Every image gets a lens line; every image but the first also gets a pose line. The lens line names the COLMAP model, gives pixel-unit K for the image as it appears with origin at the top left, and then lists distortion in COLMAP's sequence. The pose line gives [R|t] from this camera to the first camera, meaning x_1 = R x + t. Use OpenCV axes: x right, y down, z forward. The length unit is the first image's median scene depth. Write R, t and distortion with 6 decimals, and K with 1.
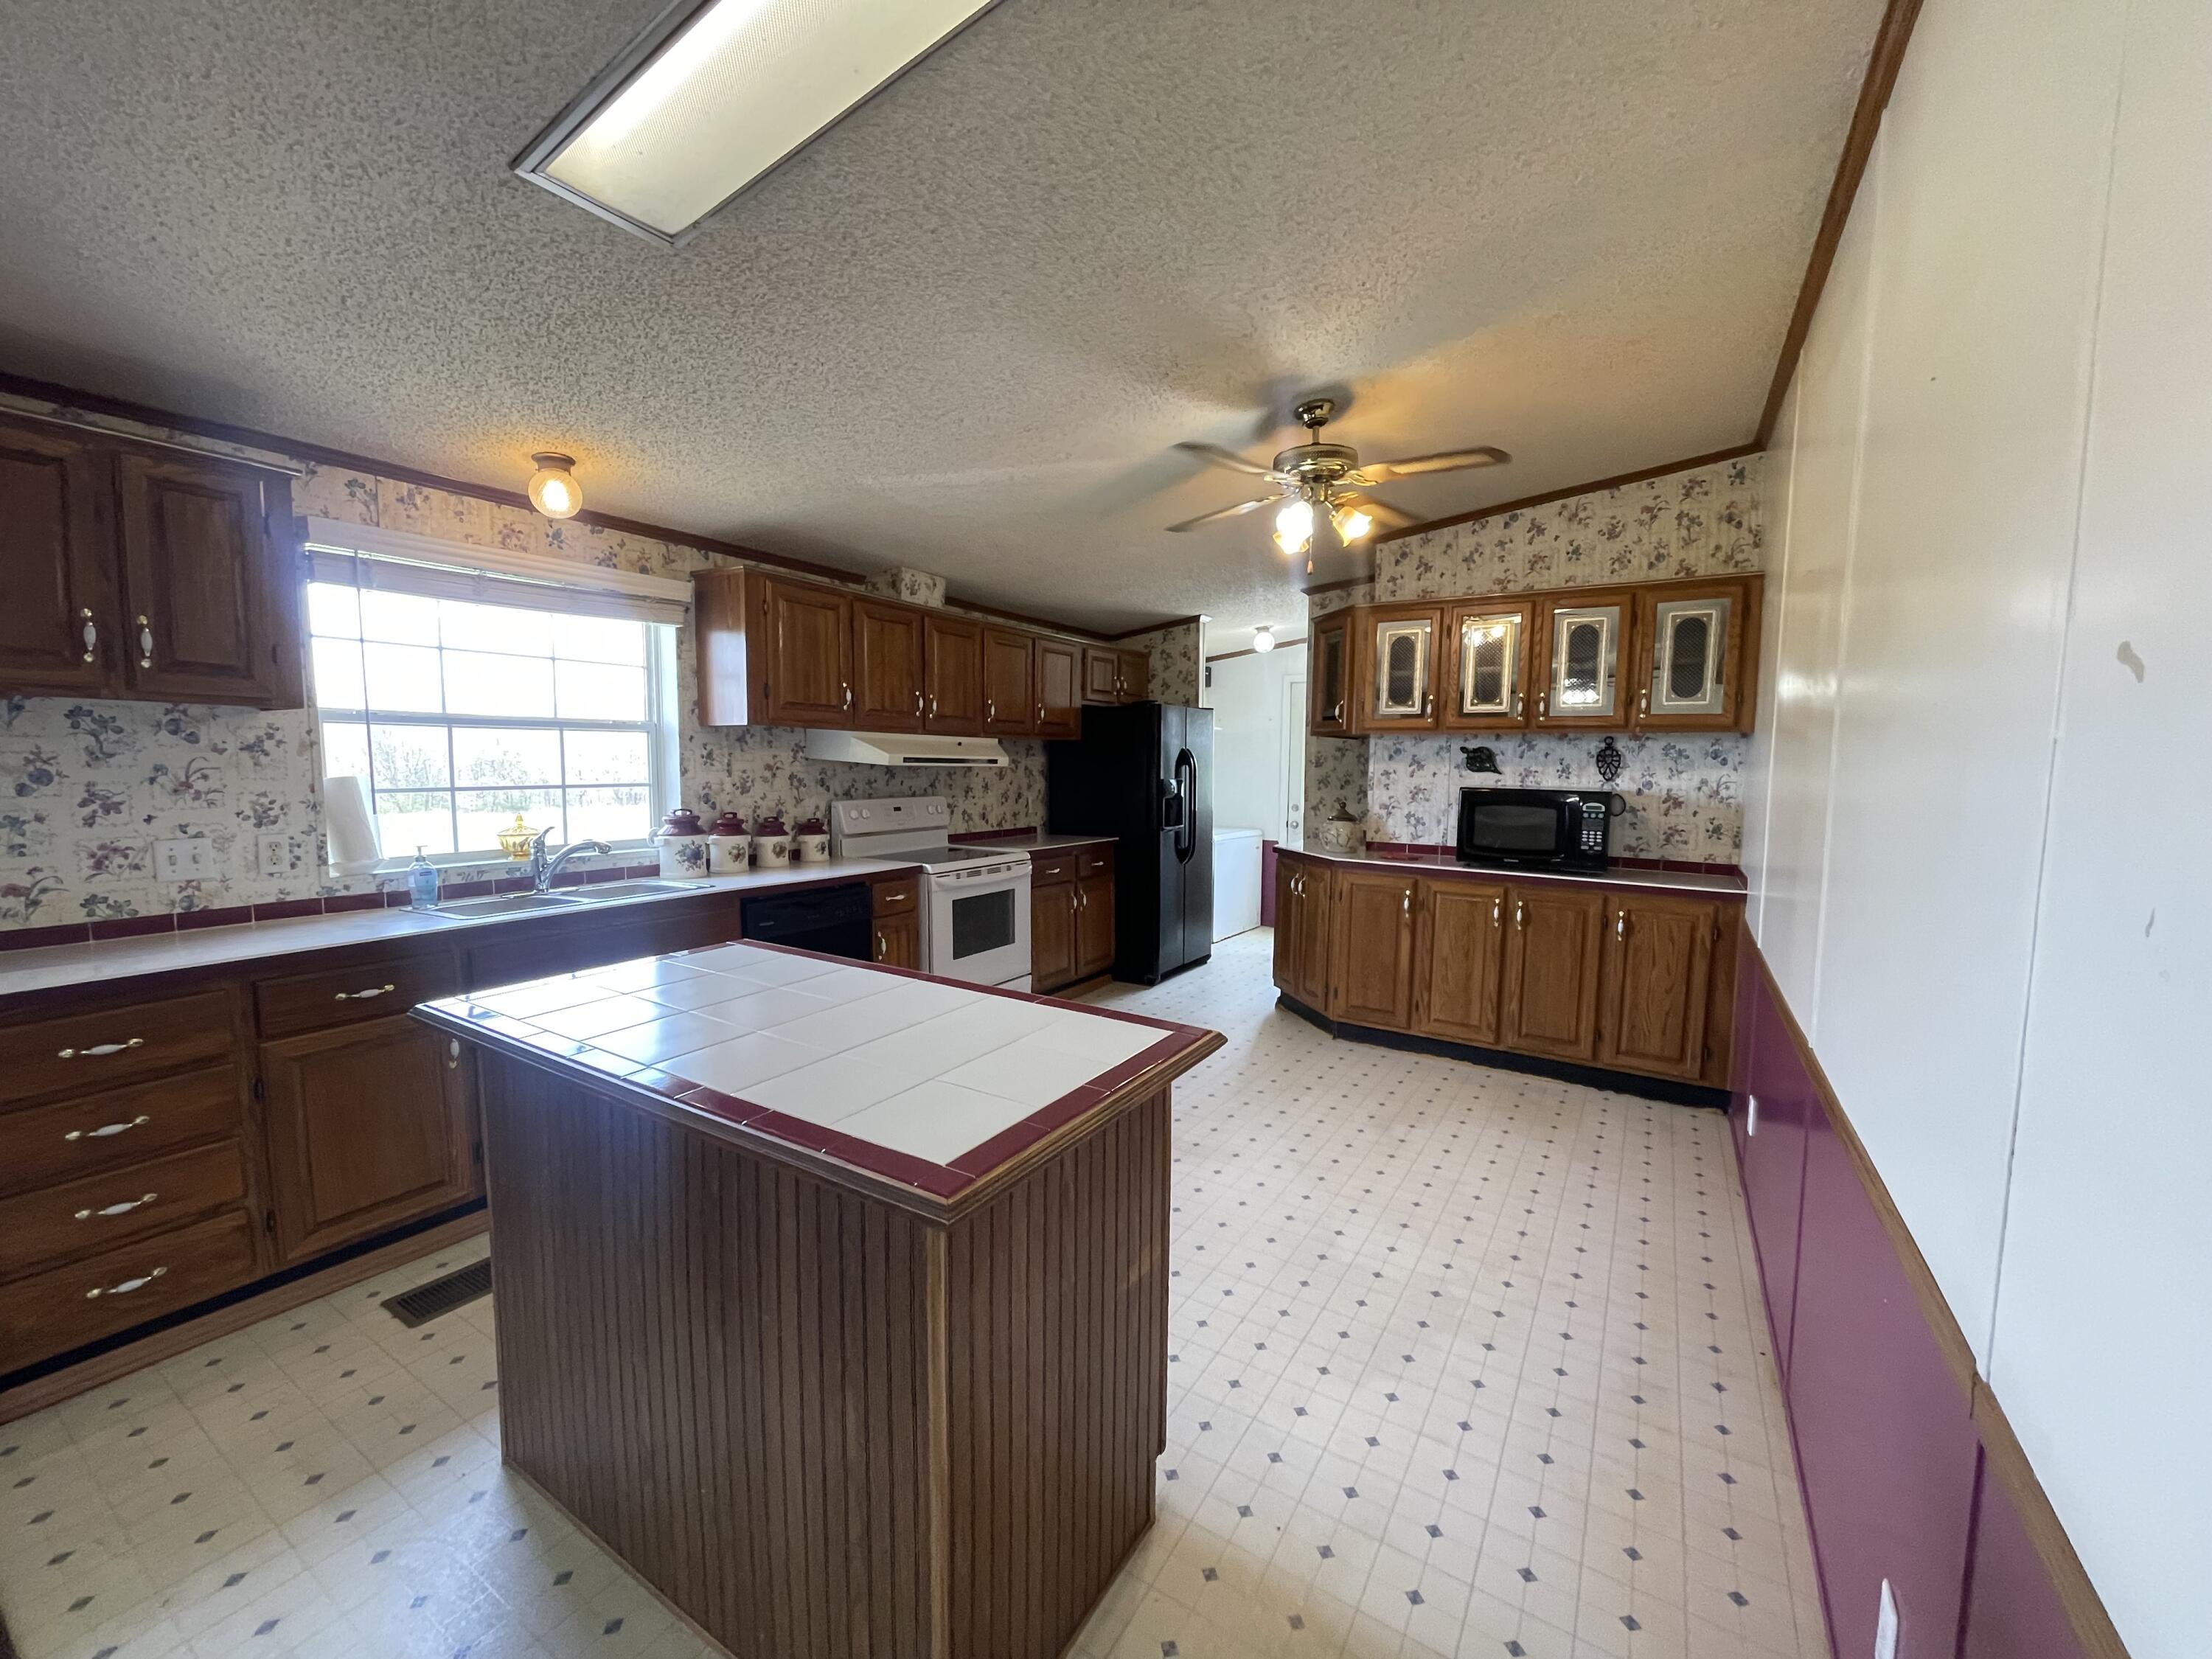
lens RADIAL K [[888.7, 0, 1089.9], [0, 888.7, 829.7], [0, 0, 1]] dist [-0.001218, 0.001174]
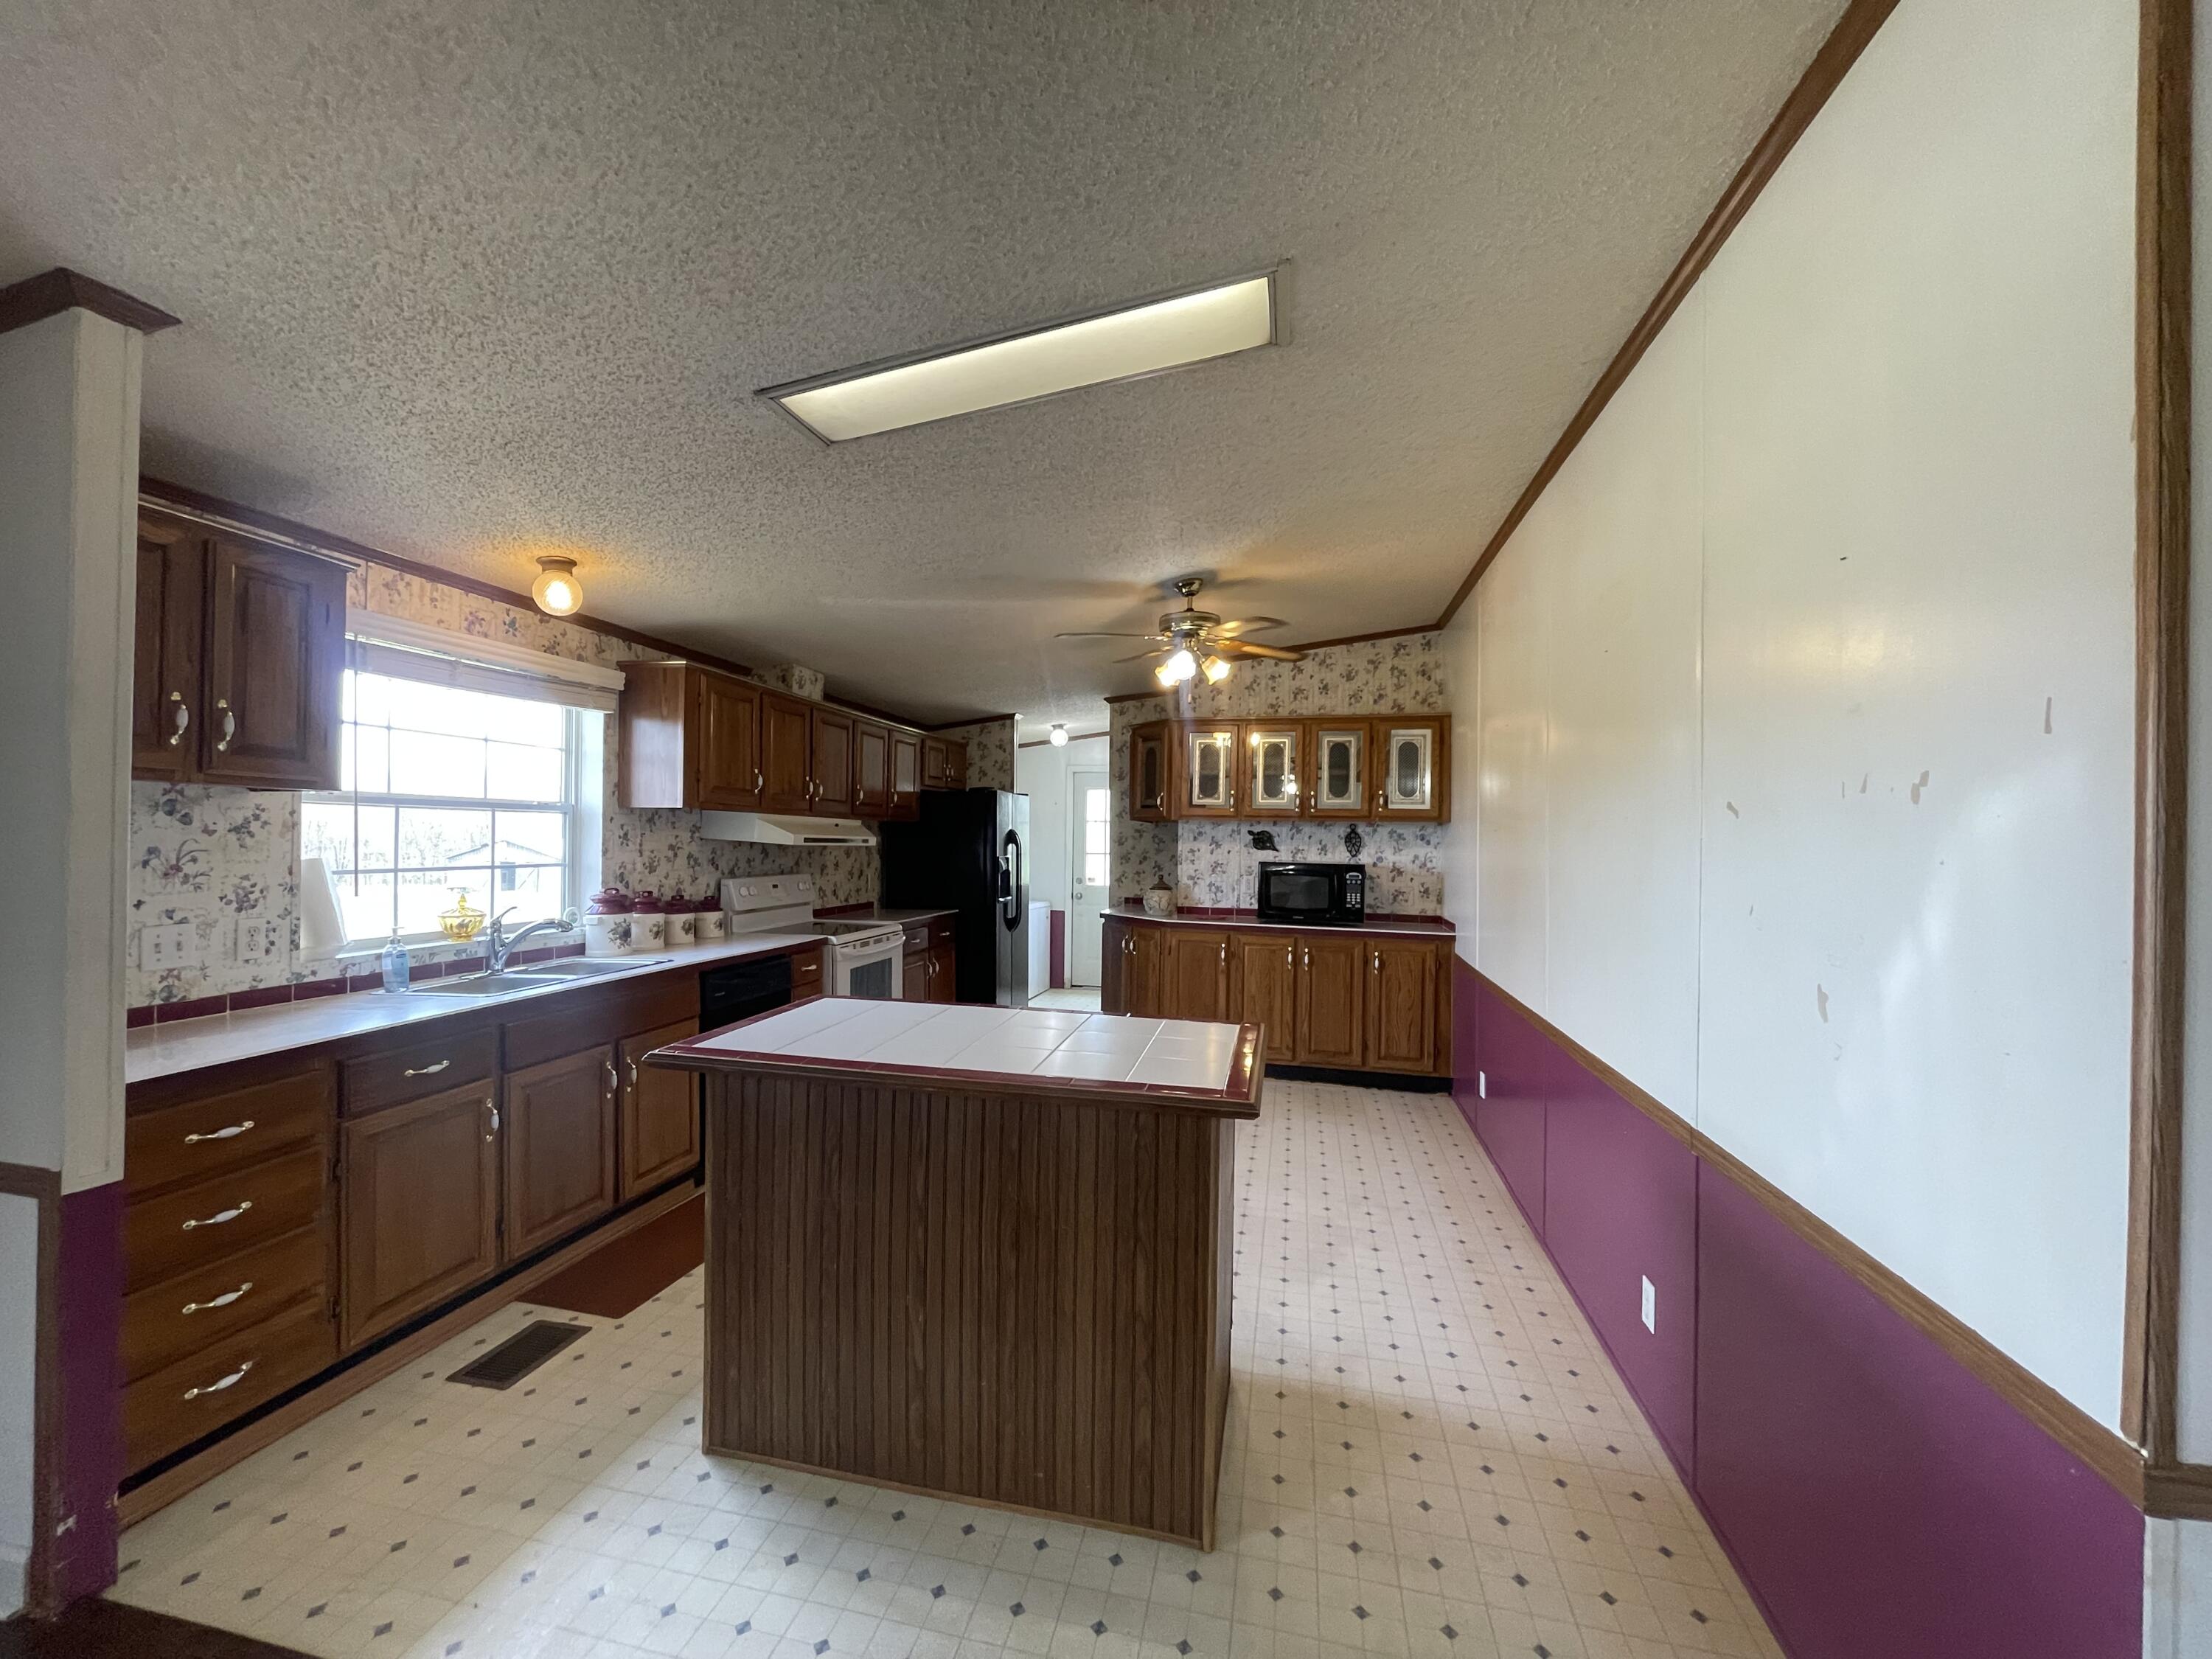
lens RADIAL K [[888.7, 0, 1088.4], [0, 888.7, 826.5], [0, 0, 1]] dist [-0.001218, 0.001174]
pose [[0.942406, 0.006498, 0.334408, -0.257571], [0.023671, 0.996008, -0.086063, 0.006555], [-0.333632, 0.089022, 0.938491, -0.140055]]
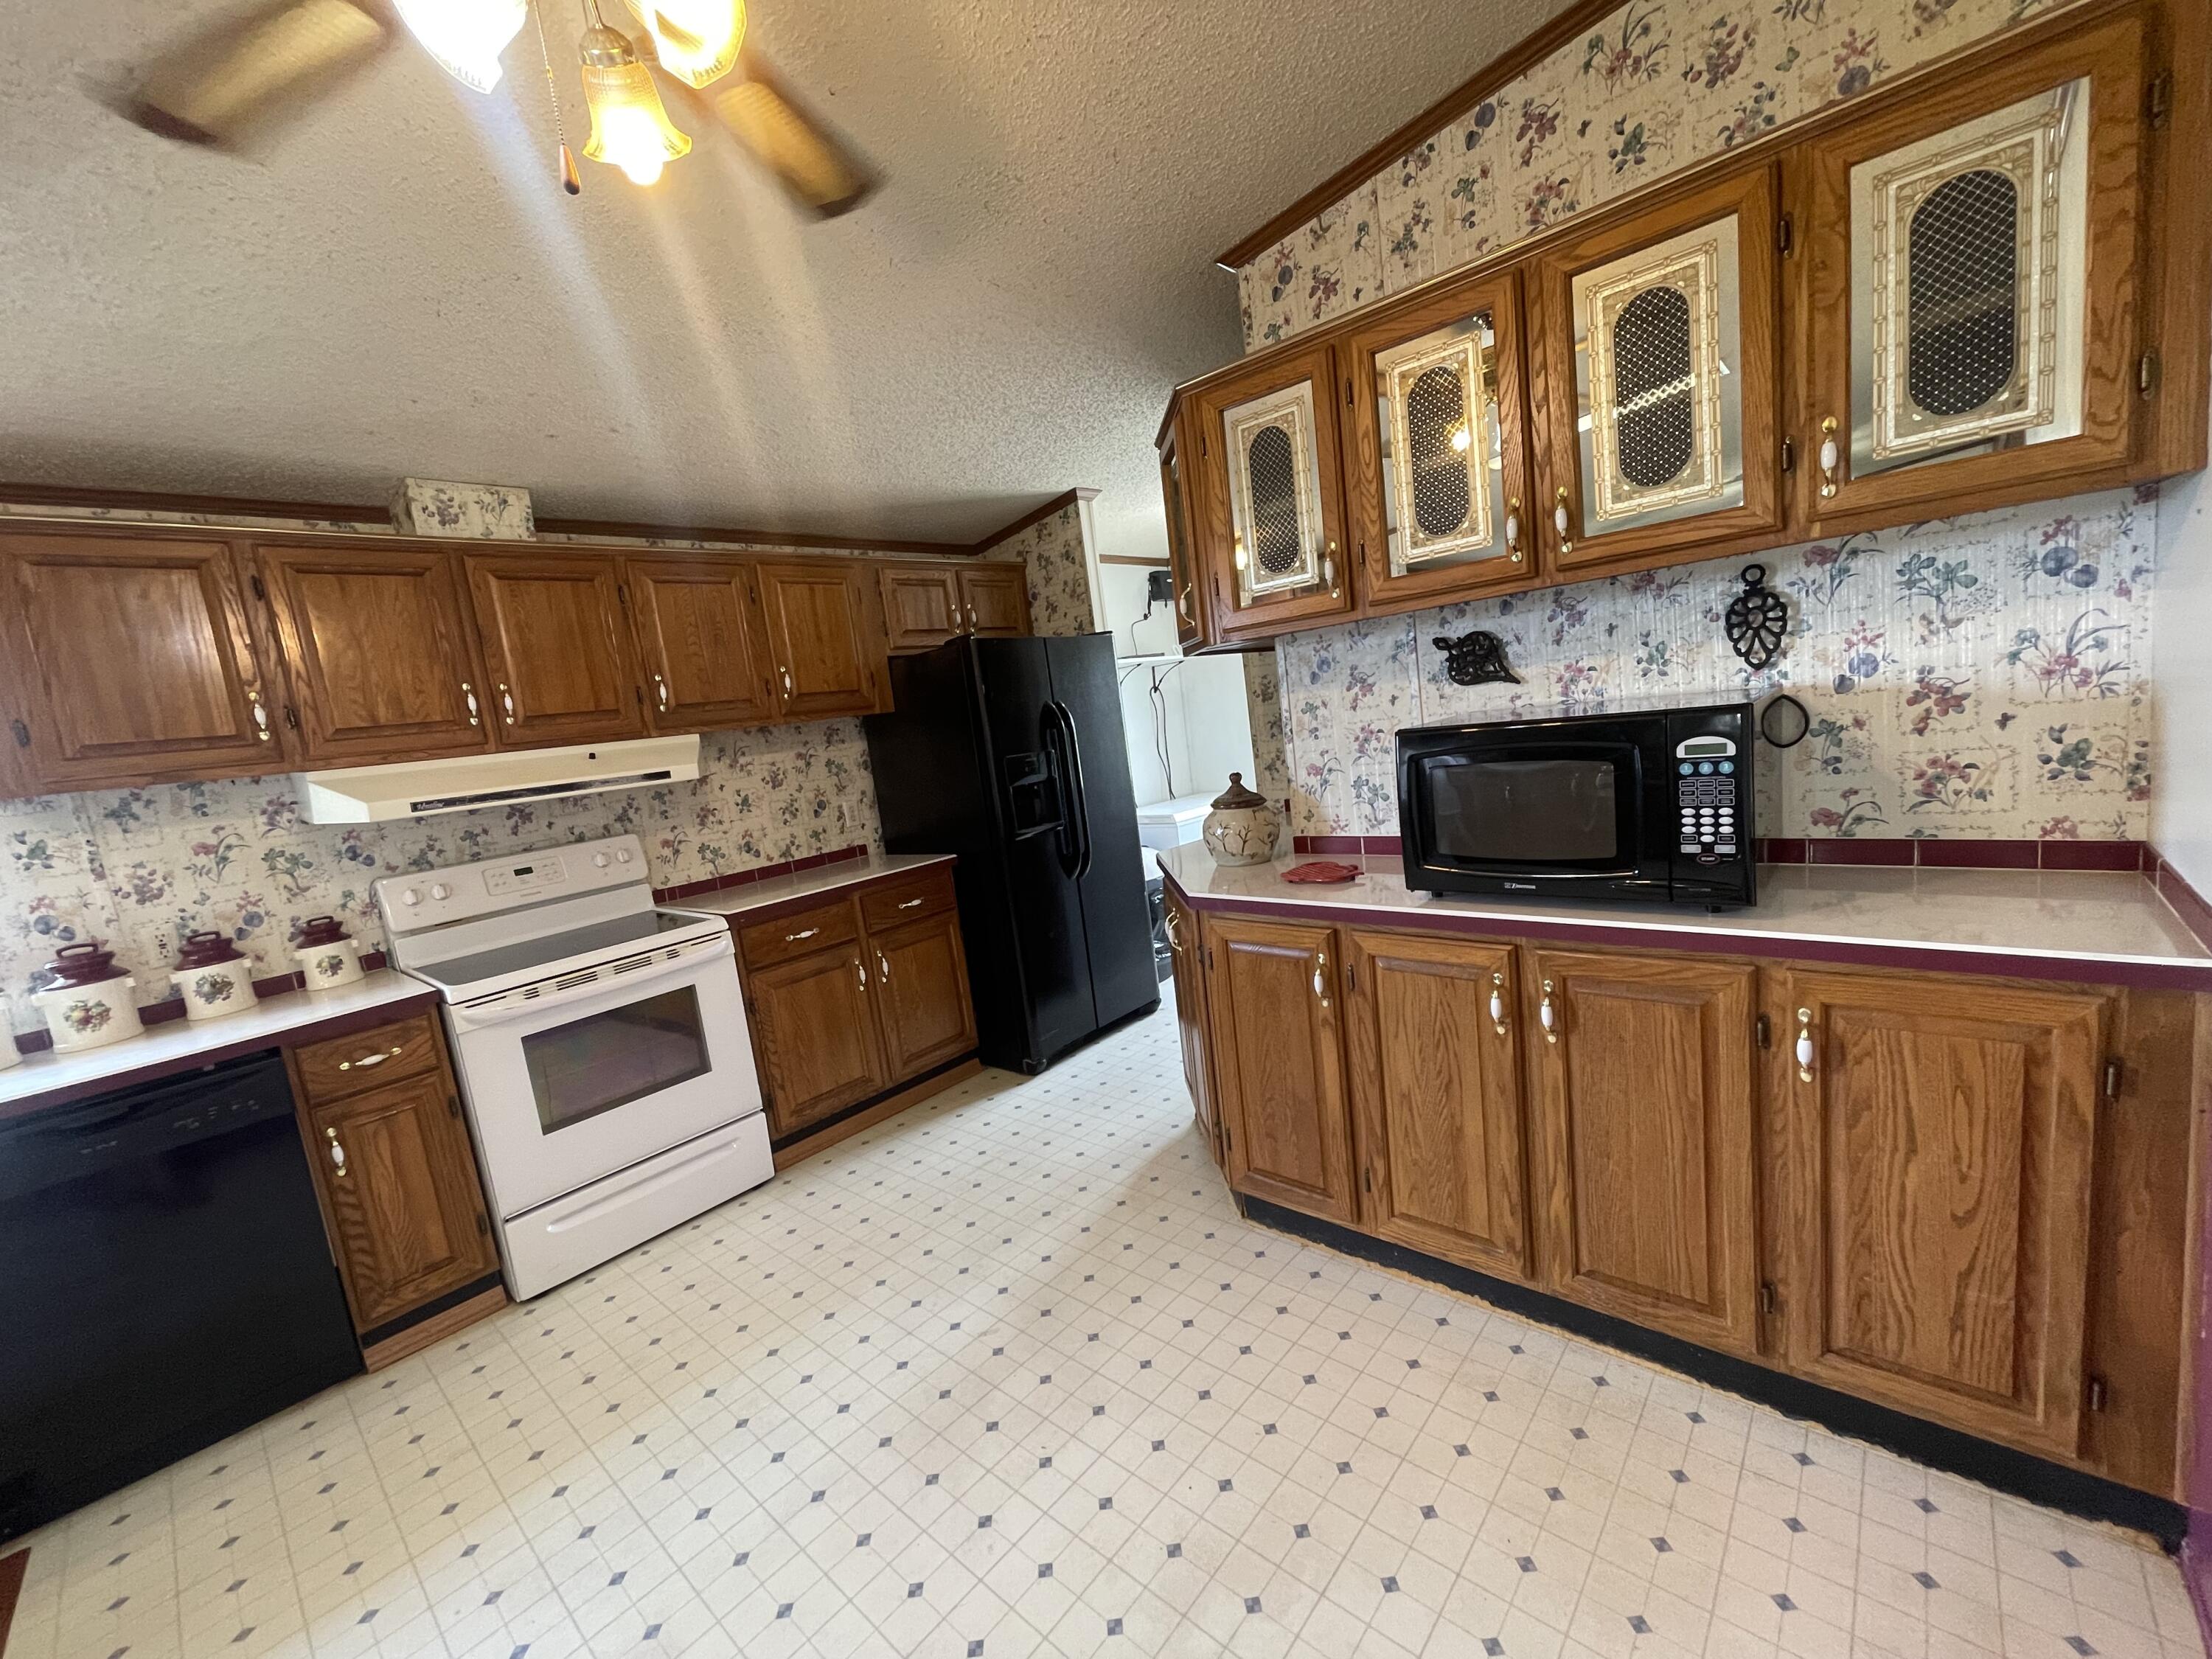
lens RADIAL K [[888.7, 0, 1087.5], [0, 888.7, 831.4], [0, 0, 1]] dist [-0.001218, 0.001174]
pose [[0.975762, -0.111774, -0.188138, 0.349694], [0.123323, 0.991065, 0.050806, -0.039876], [0.180778, -0.072776, 0.980828, 0.531299]]
